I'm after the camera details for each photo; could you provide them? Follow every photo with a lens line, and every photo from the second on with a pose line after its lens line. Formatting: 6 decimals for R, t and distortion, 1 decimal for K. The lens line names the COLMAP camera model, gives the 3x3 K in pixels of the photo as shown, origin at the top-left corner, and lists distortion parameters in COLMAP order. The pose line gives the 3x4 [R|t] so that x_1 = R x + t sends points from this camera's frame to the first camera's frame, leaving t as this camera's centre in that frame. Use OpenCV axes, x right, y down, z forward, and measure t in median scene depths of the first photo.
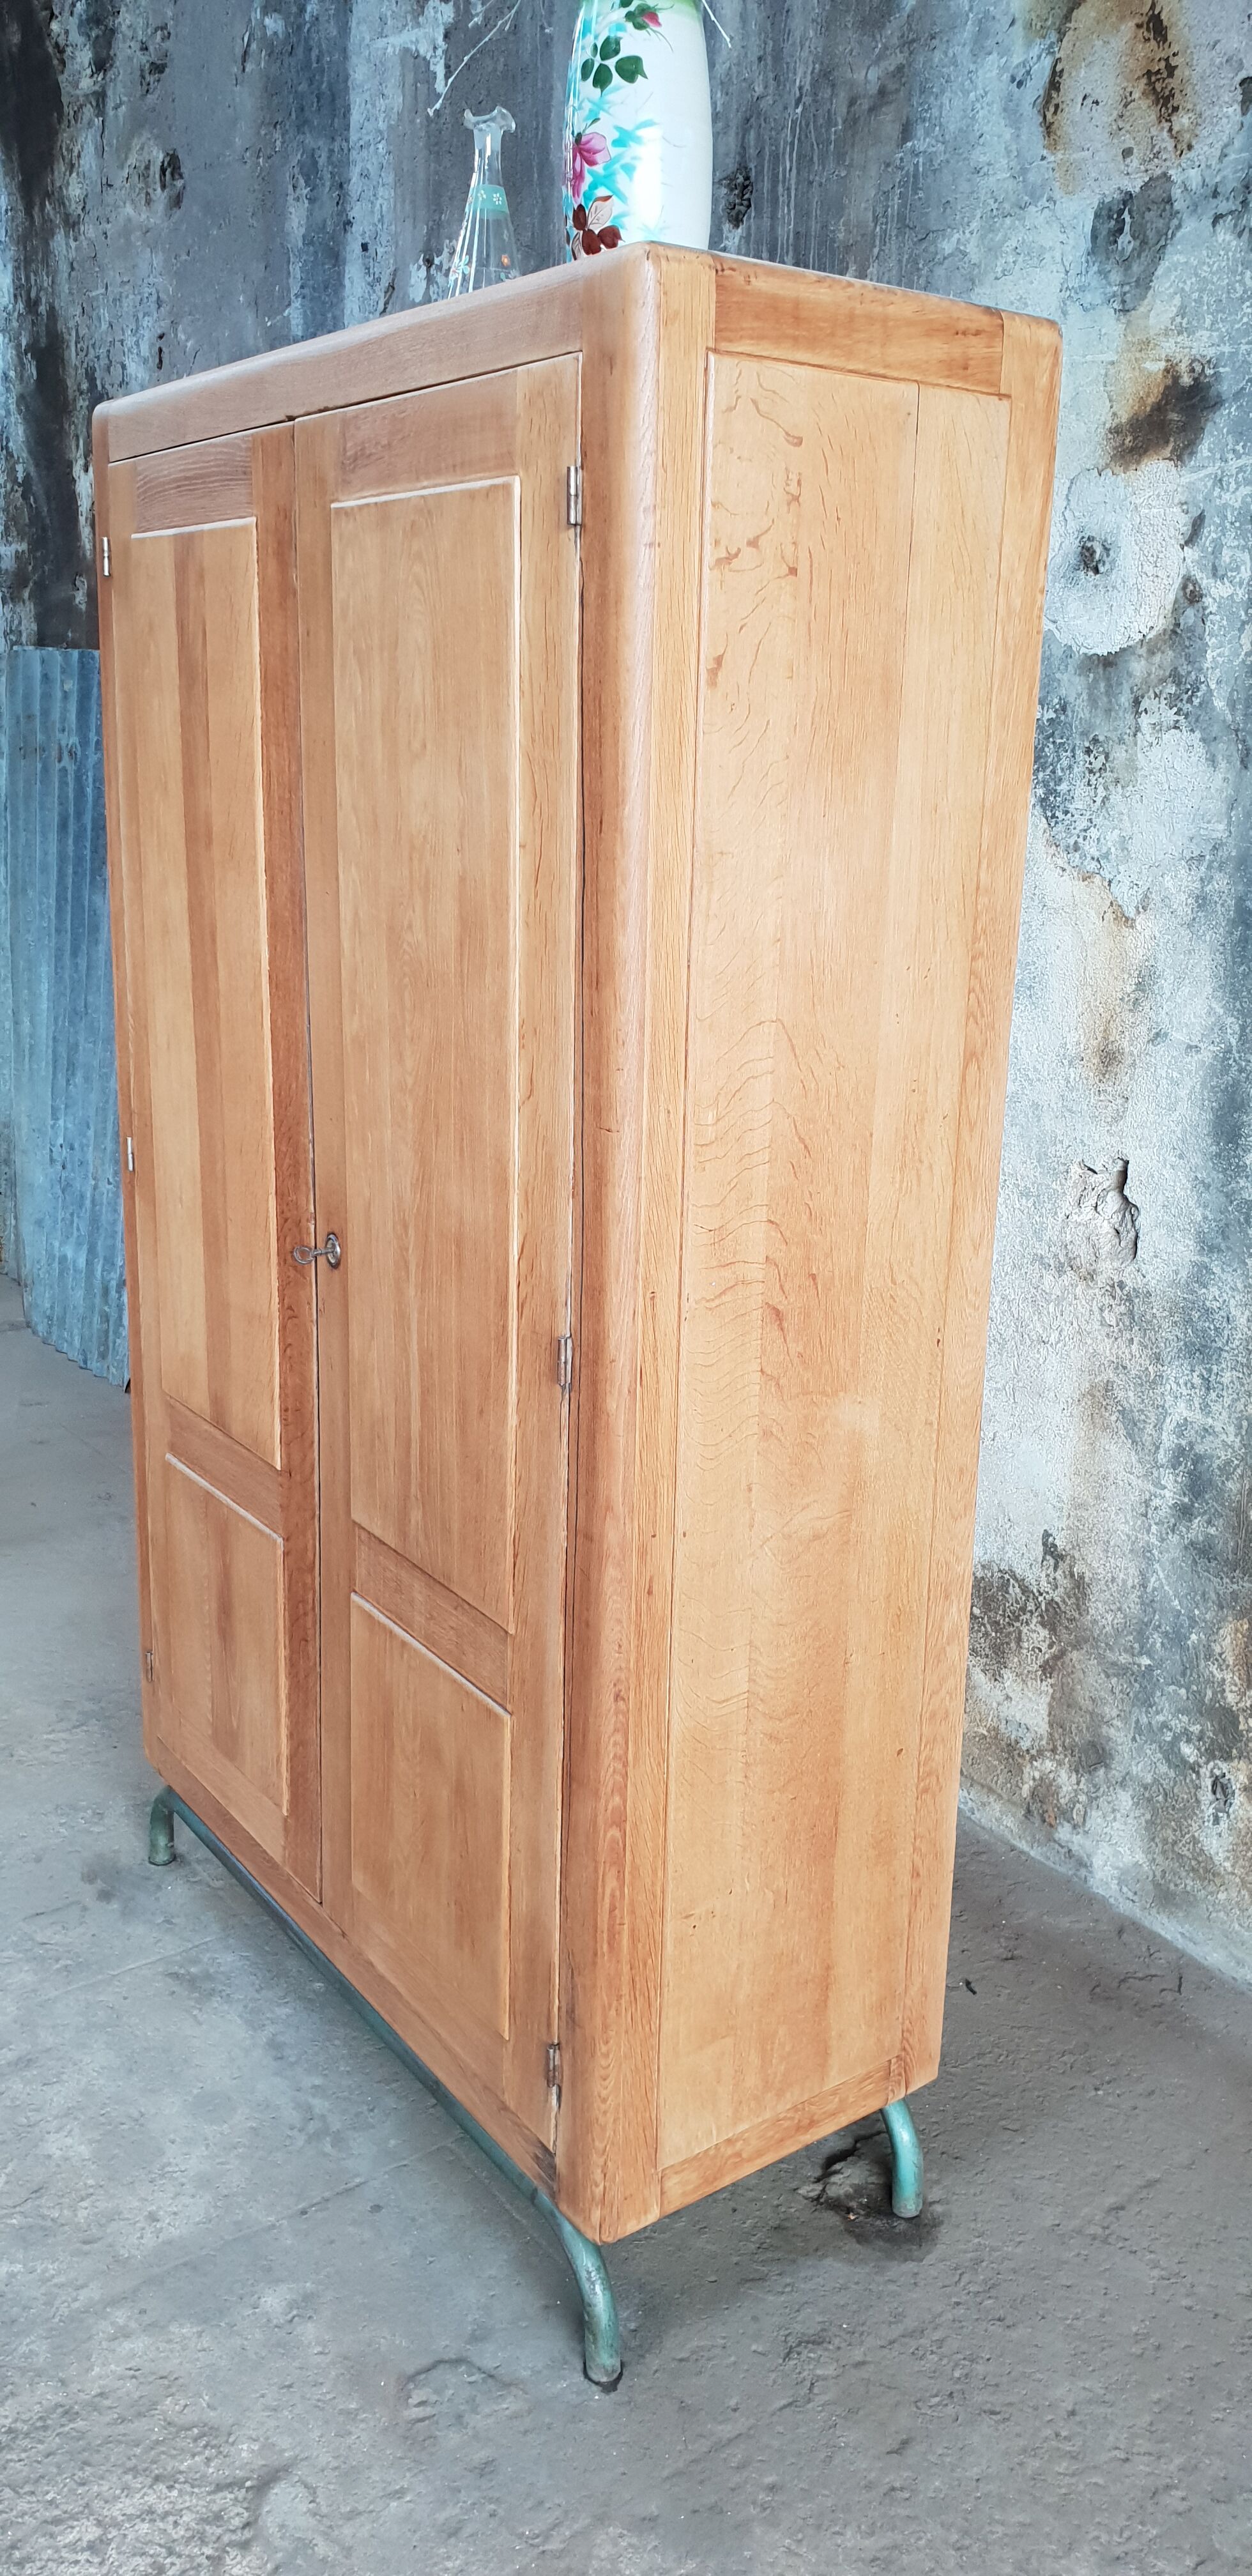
lens RADIAL K [[2001.3, 0, 655.0], [0, 2001.3, 1265.1], [0, 0, 1]] dist [0.009958, 0.011197]
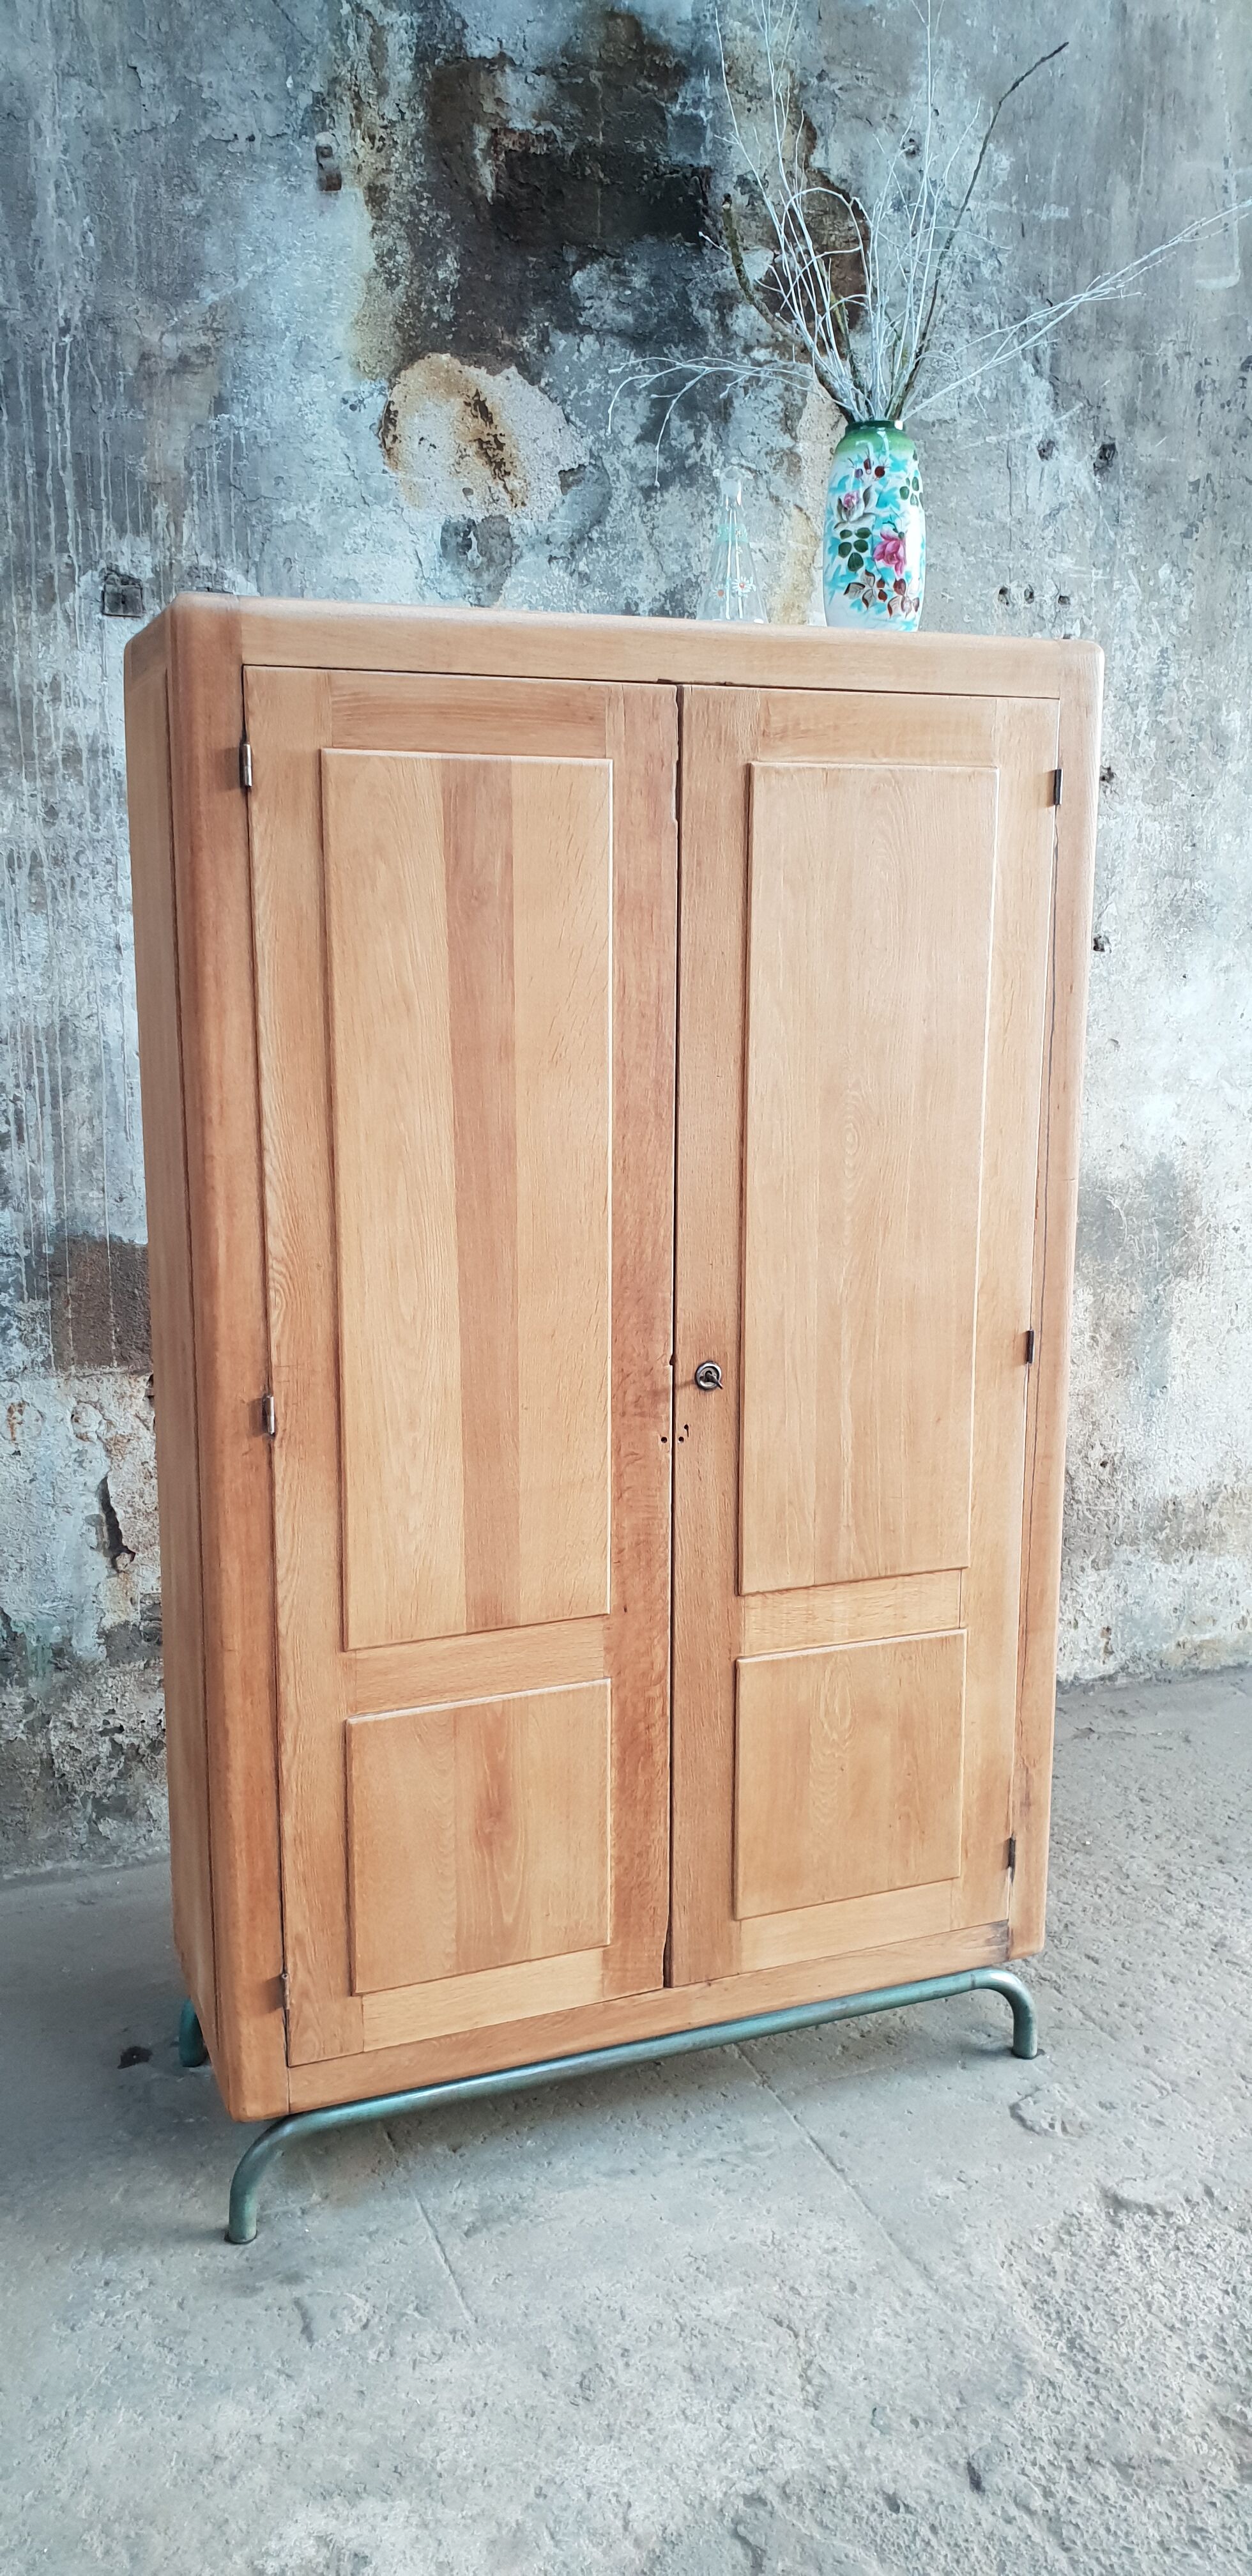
lens RADIAL K [[2028.7, 0, 643.2], [0, 2028.7, 1282.3], [0, 0, 1]] dist [-0.010718, 0.048743]
pose [[0.250841, -0.208910, 0.945217, -1.149722], [0.254817, 0.956249, 0.143725, -0.215684], [-0.933888, 0.204805, 0.293100, 0.611204]]
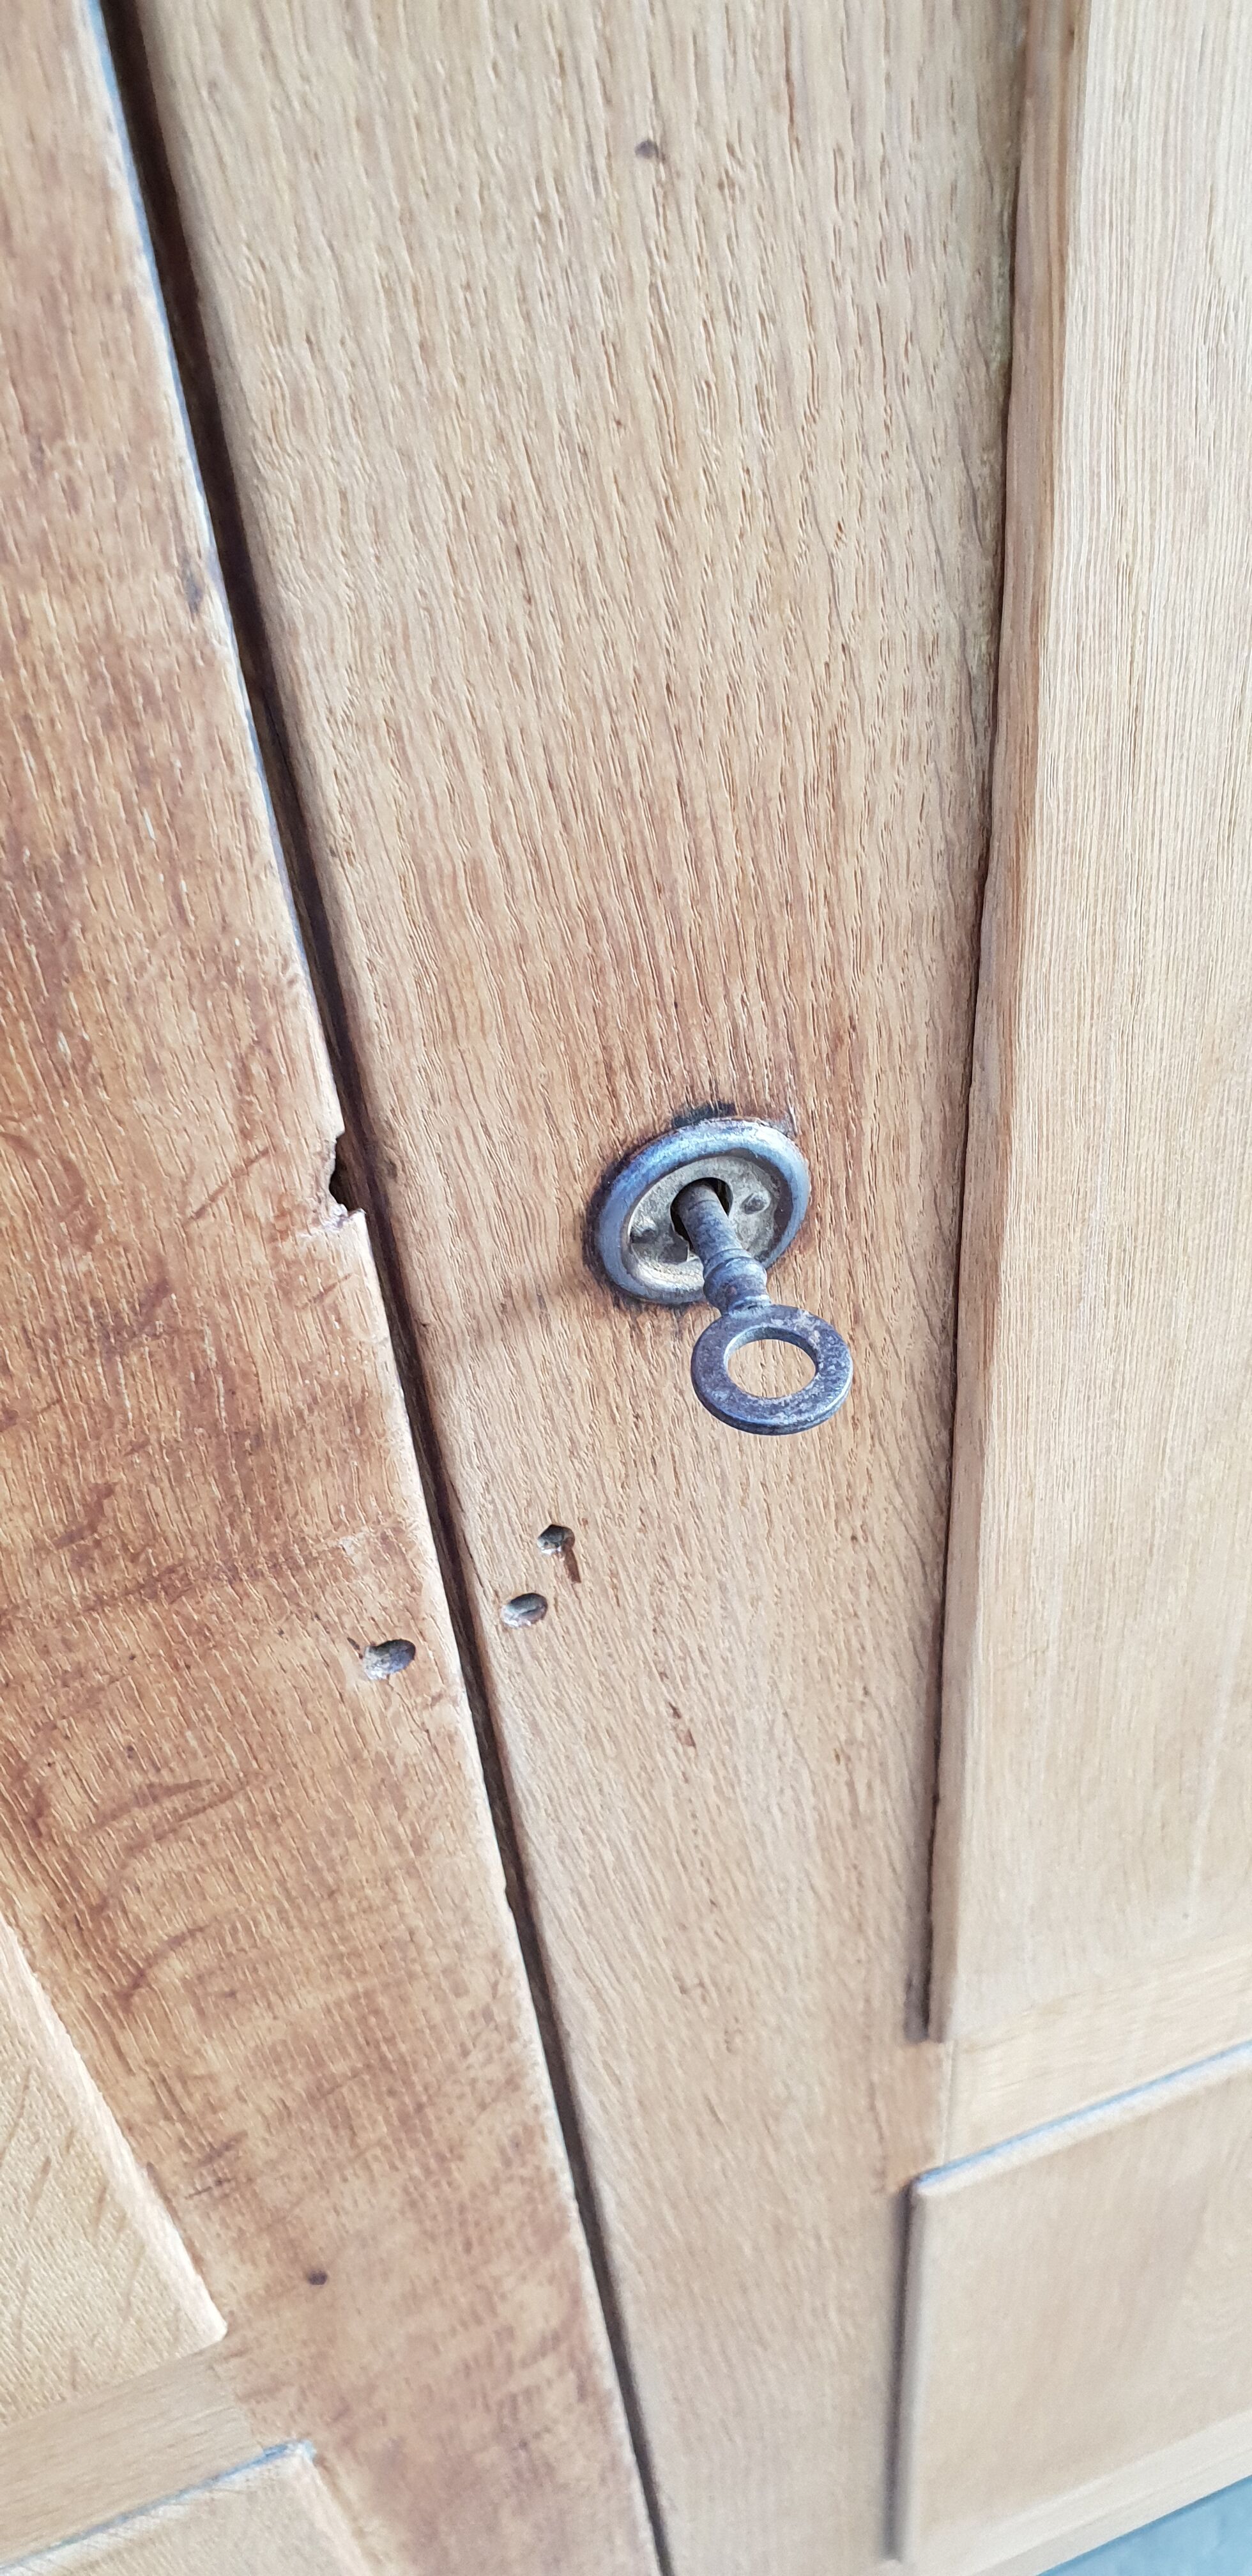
lens RADIAL K [[2018.3, 0, 665.9], [0, 2018.3, 1265.1], [0, 0, 1]] dist [-0.006352, 0.040180]
pose [[0.264153, -0.686582, 0.677369, -0.235676], [0.318468, 0.725014, 0.610682, -0.082670], [-0.910385, 0.054407, 0.410169, 0.850940]]
